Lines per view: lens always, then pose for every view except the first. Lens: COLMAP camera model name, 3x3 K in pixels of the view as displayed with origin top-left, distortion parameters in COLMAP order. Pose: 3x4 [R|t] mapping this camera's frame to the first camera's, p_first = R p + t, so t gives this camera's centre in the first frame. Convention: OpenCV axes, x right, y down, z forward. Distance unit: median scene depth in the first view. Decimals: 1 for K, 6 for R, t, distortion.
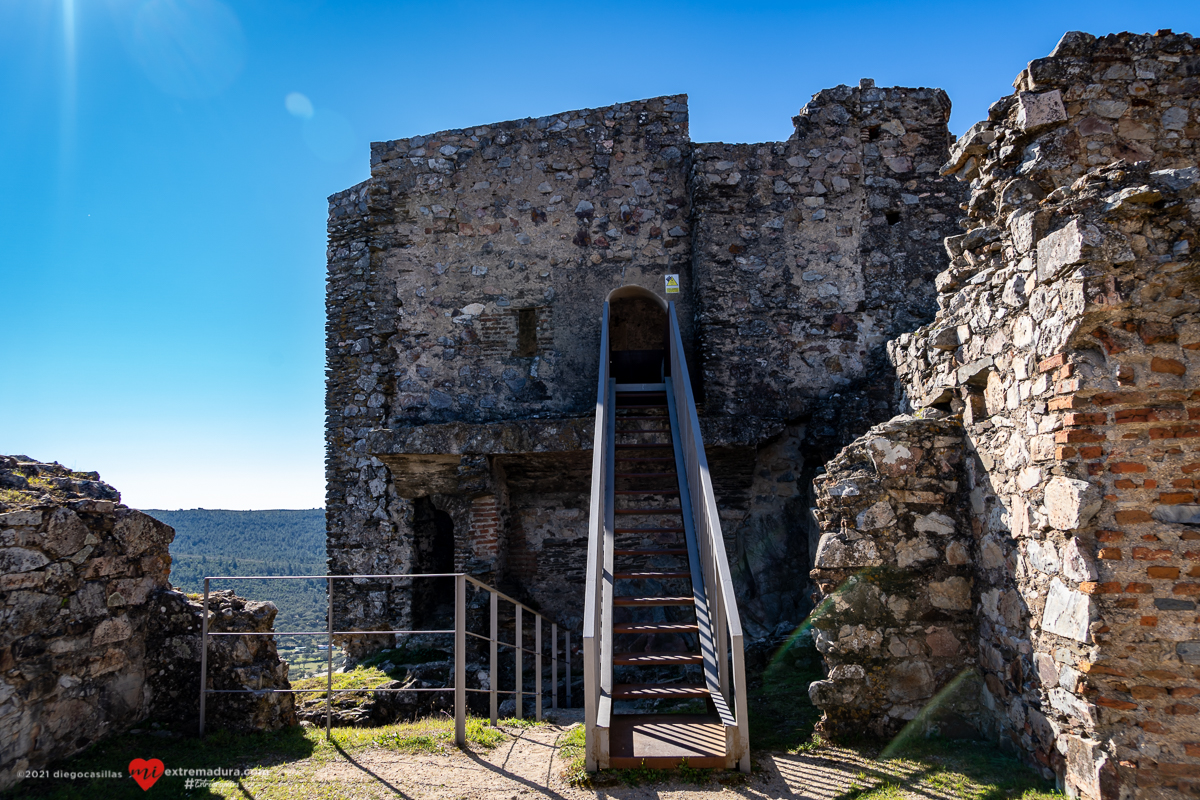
lens RADIAL K [[821.5, 0, 597.3], [0, 821.5, 399.2], [0, 0, 1]] dist [-0.023348, -0.000400]
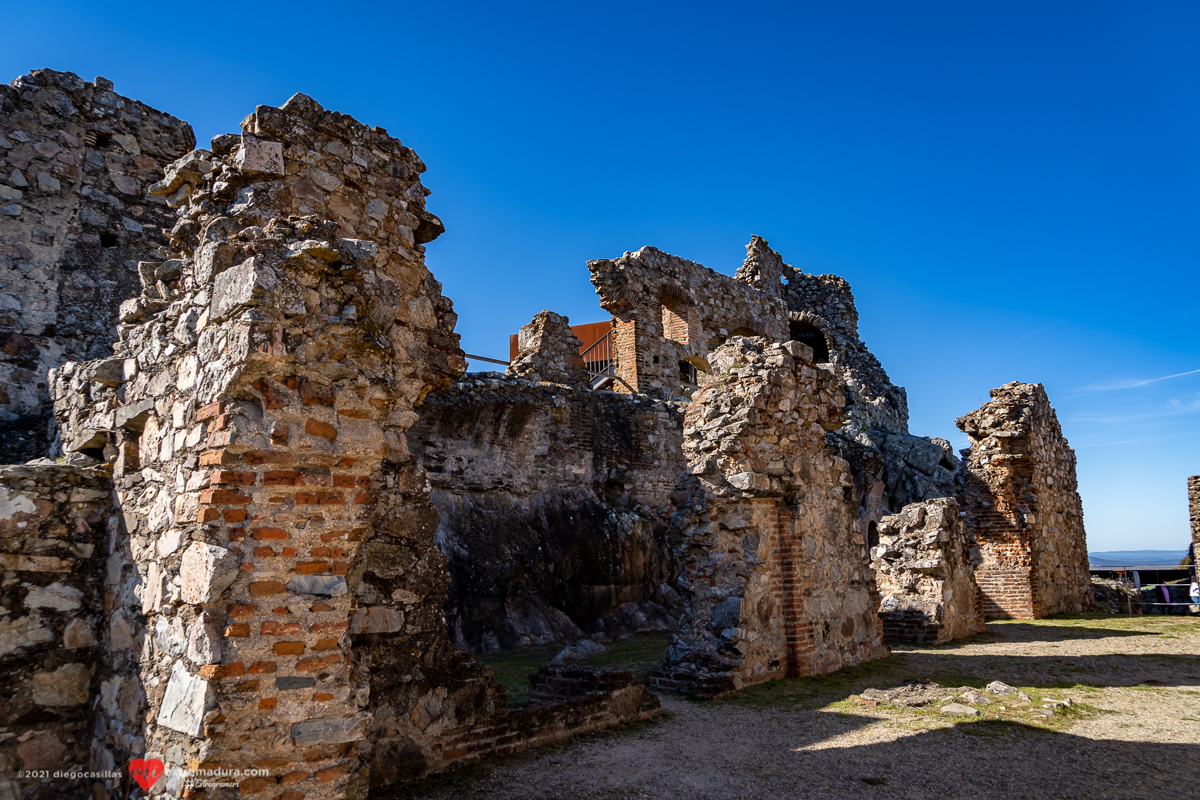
lens RADIAL K [[821.5, 0, 599.2], [0, 821.5, 398.8], [0, 0, 1]] dist [-0.023348, -0.000400]
pose [[0.625279, 0.151583, 0.765538, 0.114067], [-0.092925, 0.988437, -0.119819, 0.006704], [-0.774849, 0.003782, 0.632135, 0.092638]]
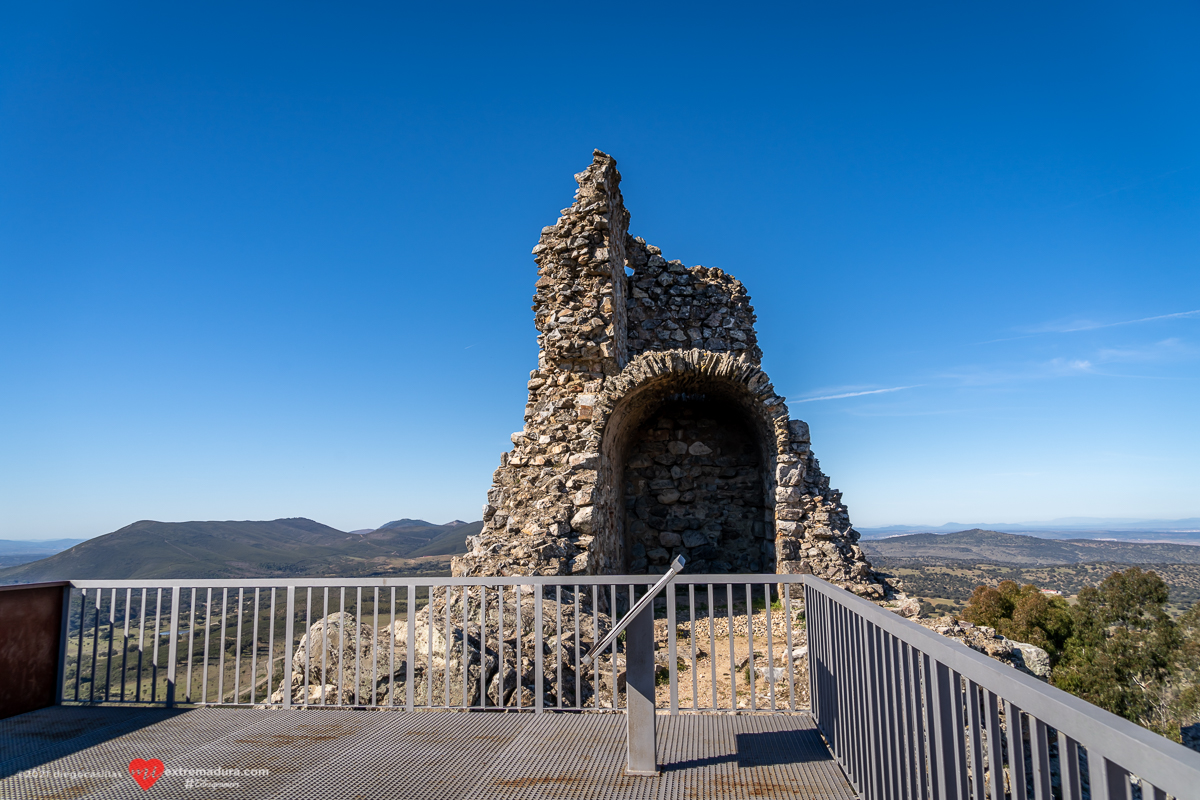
lens RADIAL K [[821.5, 0, 601.0], [0, 821.5, 399.2], [0, 0, 1]] dist [-0.023348, -0.000400]
pose [[0.294202, 0.169149, 0.940656, 0.374649], [-0.119435, 0.983006, -0.139409, -0.075525], [-0.948251, -0.071332, 0.309404, 0.280586]]
